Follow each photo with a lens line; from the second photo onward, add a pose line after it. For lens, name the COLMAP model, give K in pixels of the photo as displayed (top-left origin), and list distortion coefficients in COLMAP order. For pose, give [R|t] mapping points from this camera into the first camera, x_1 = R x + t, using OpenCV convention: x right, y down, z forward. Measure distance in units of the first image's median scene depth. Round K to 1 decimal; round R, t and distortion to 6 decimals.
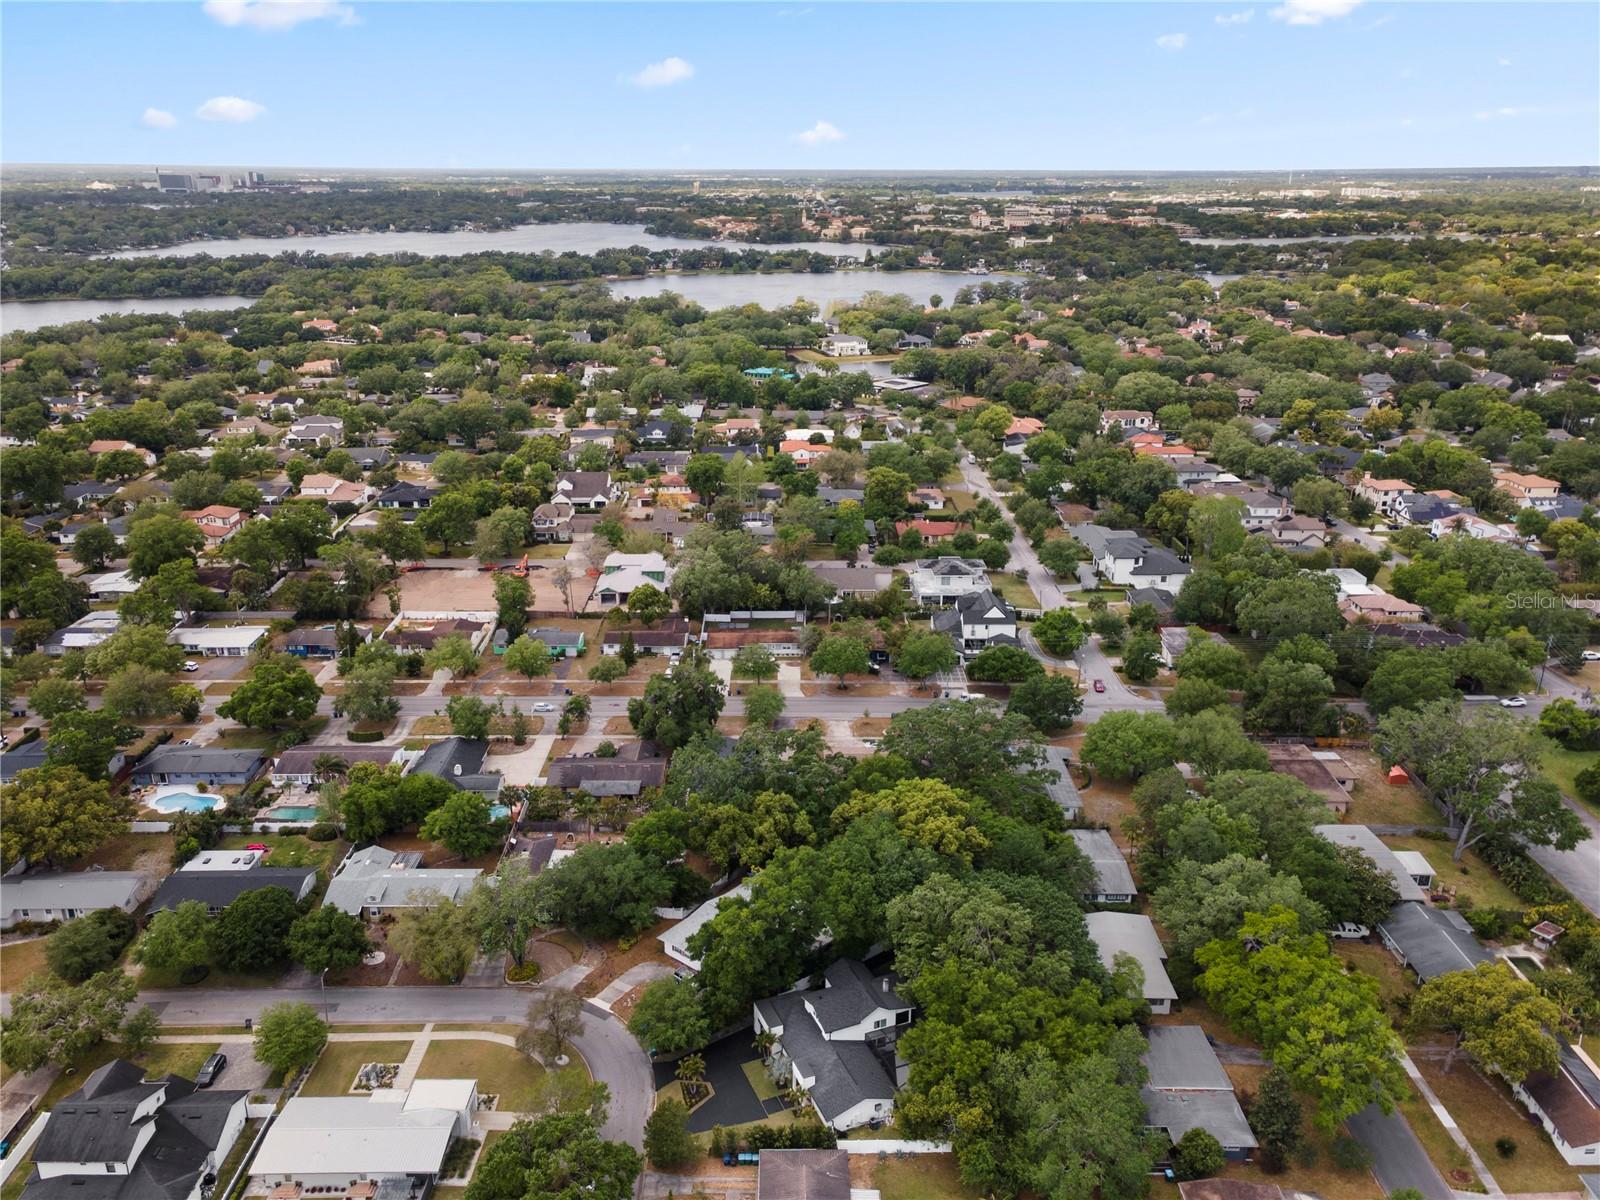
lens RADIAL K [[1211.1, 0, 800.0], [0, 1211.1, 600.0], [0, 0, 1]] dist [0.001258, 0.058021]
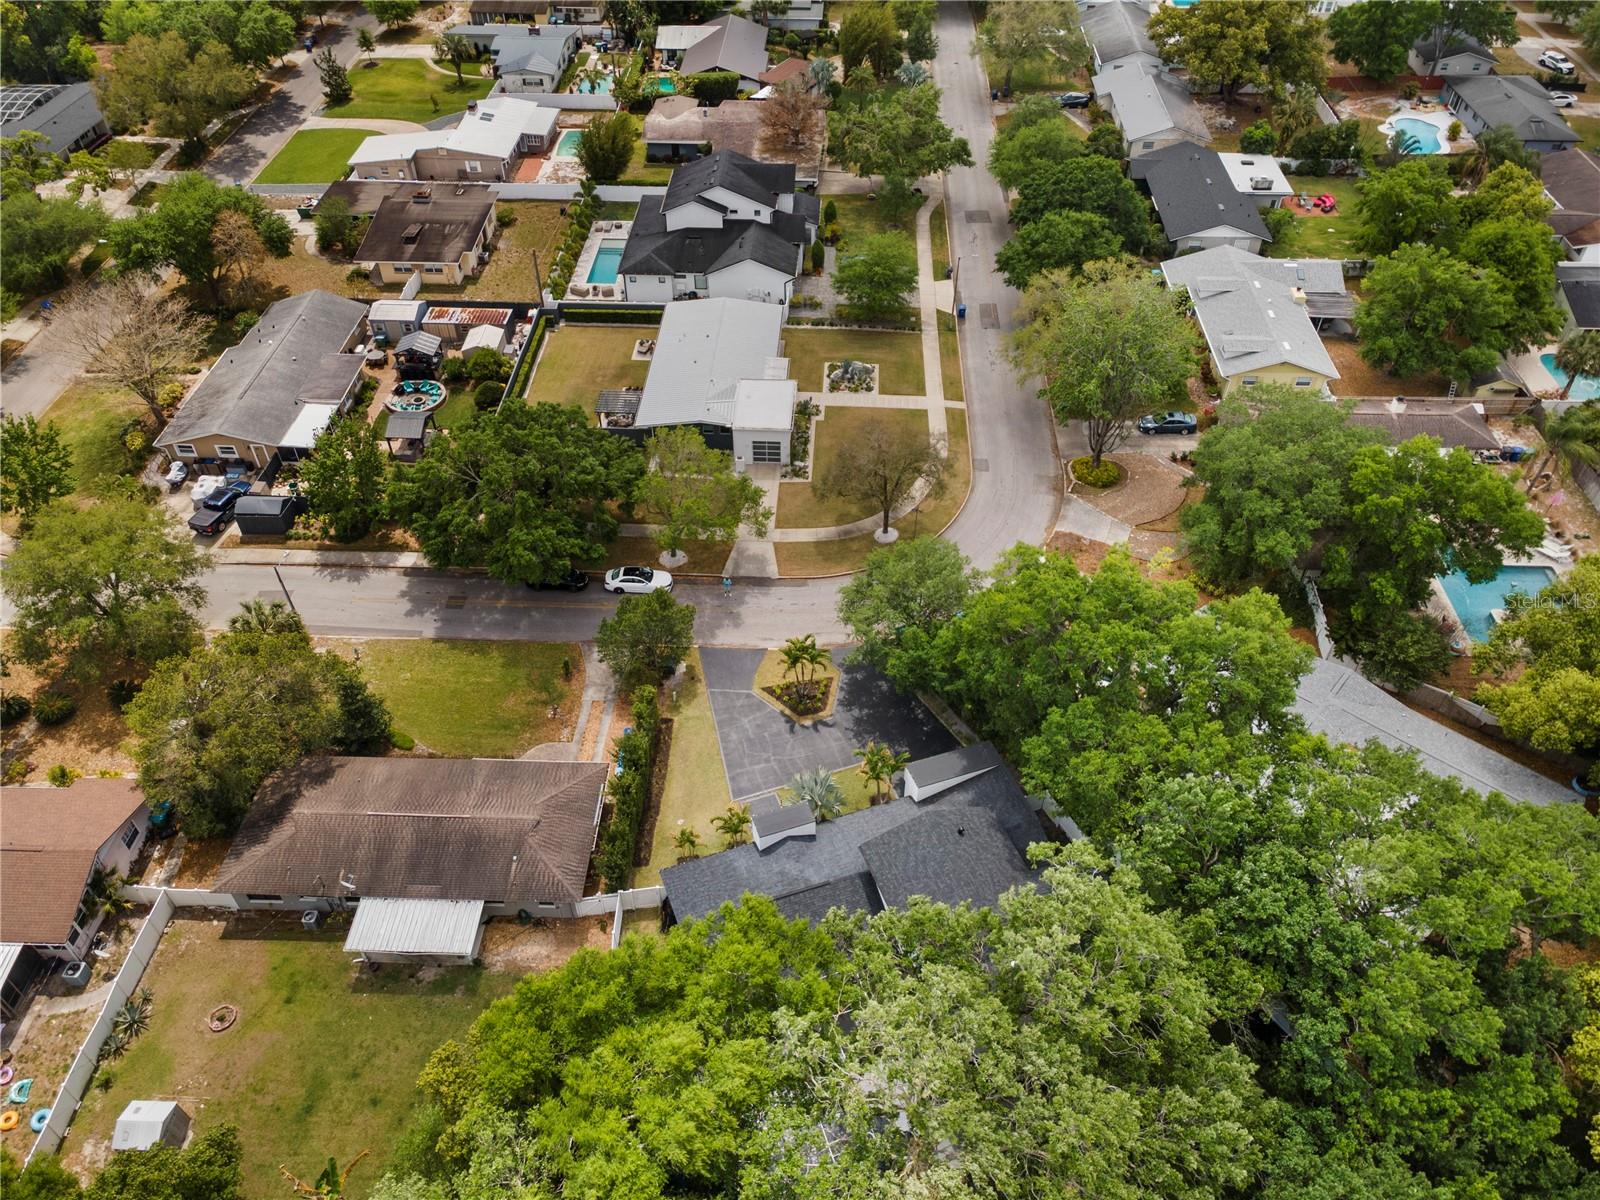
lens RADIAL K [[1168.5, 0, 800.0], [0, 1168.5, 600.0], [0, 0, 1]] dist [0.044266, -0.001376]
pose [[-0.051540, 0.681430, -0.730067, 0.116094], [-0.331153, 0.678016, 0.656225, 0.010249], [0.942169, 0.275585, 0.190713, 0.374420]]
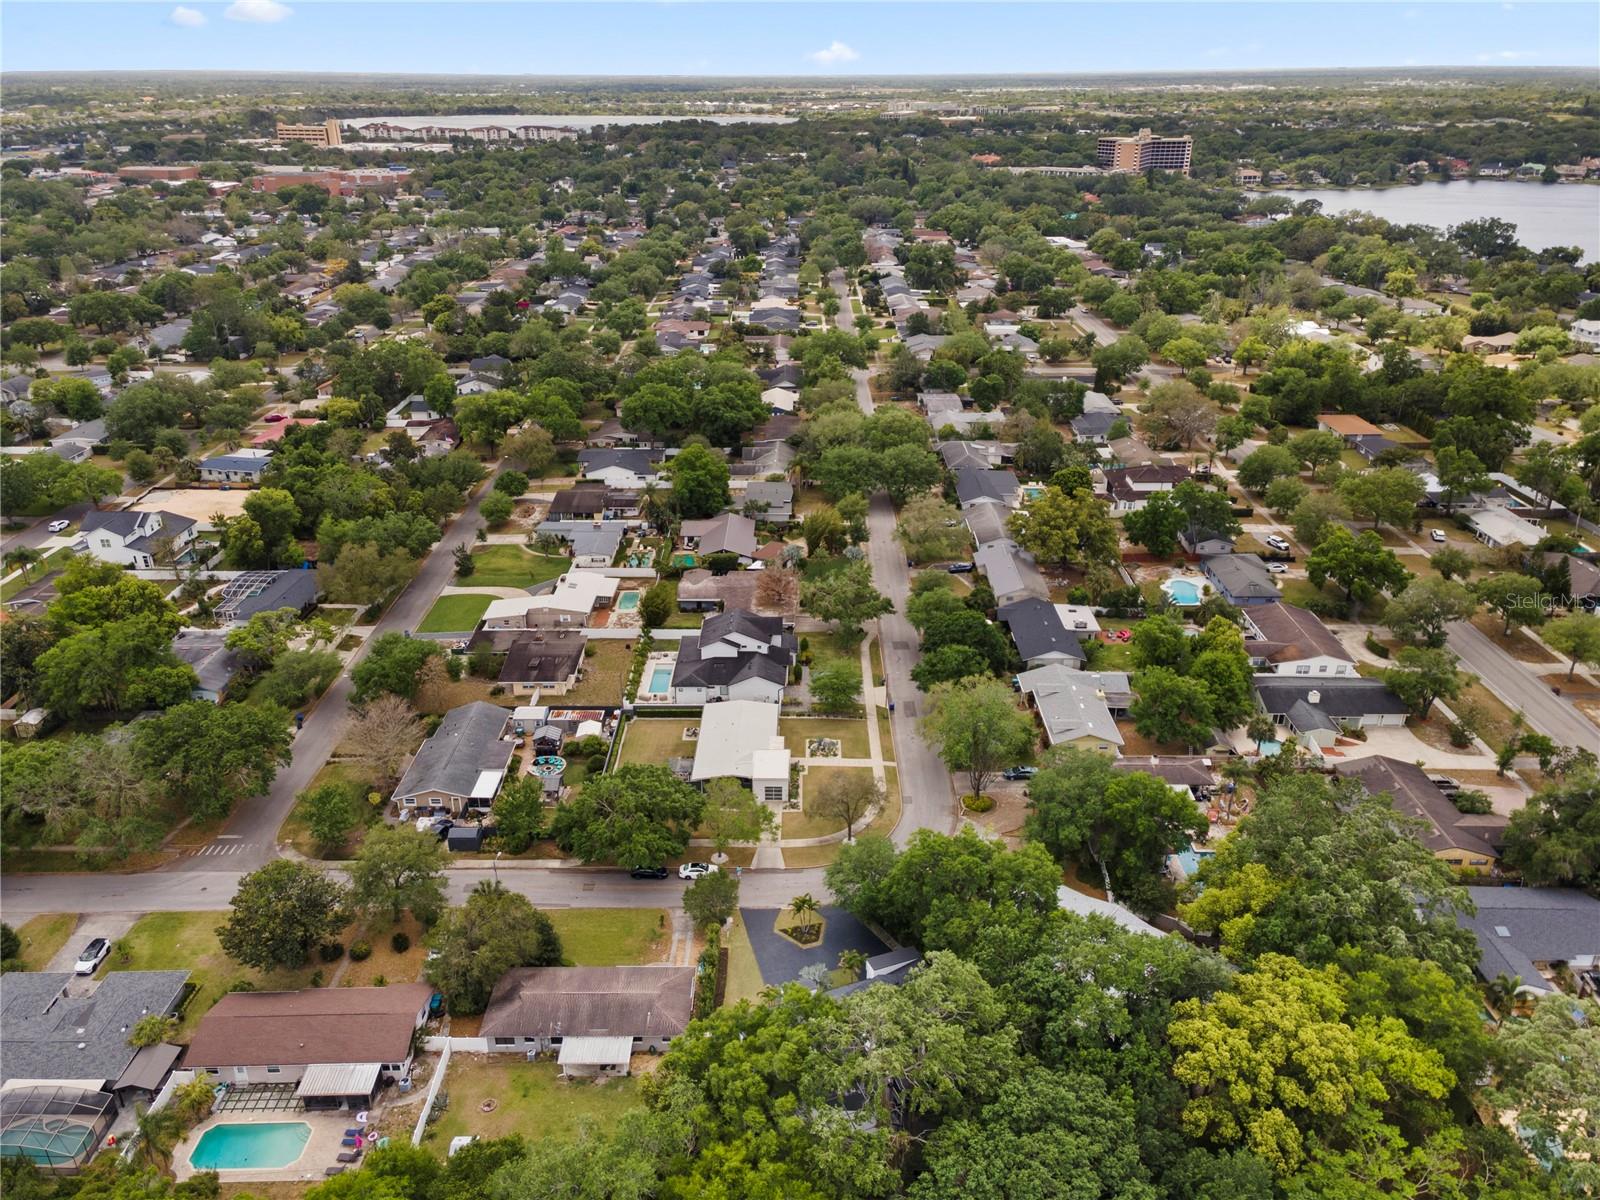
lens RADIAL K [[1168.5, 0, 800.0], [0, 1168.5, 600.0], [0, 0, 1]] dist [0.044266, -0.001376]
pose [[-0.010102, 0.408858, -0.912542, 0.267270], [-0.335131, 0.858425, 0.388322, -0.069161], [0.942117, 0.309744, 0.128350, 0.339471]]
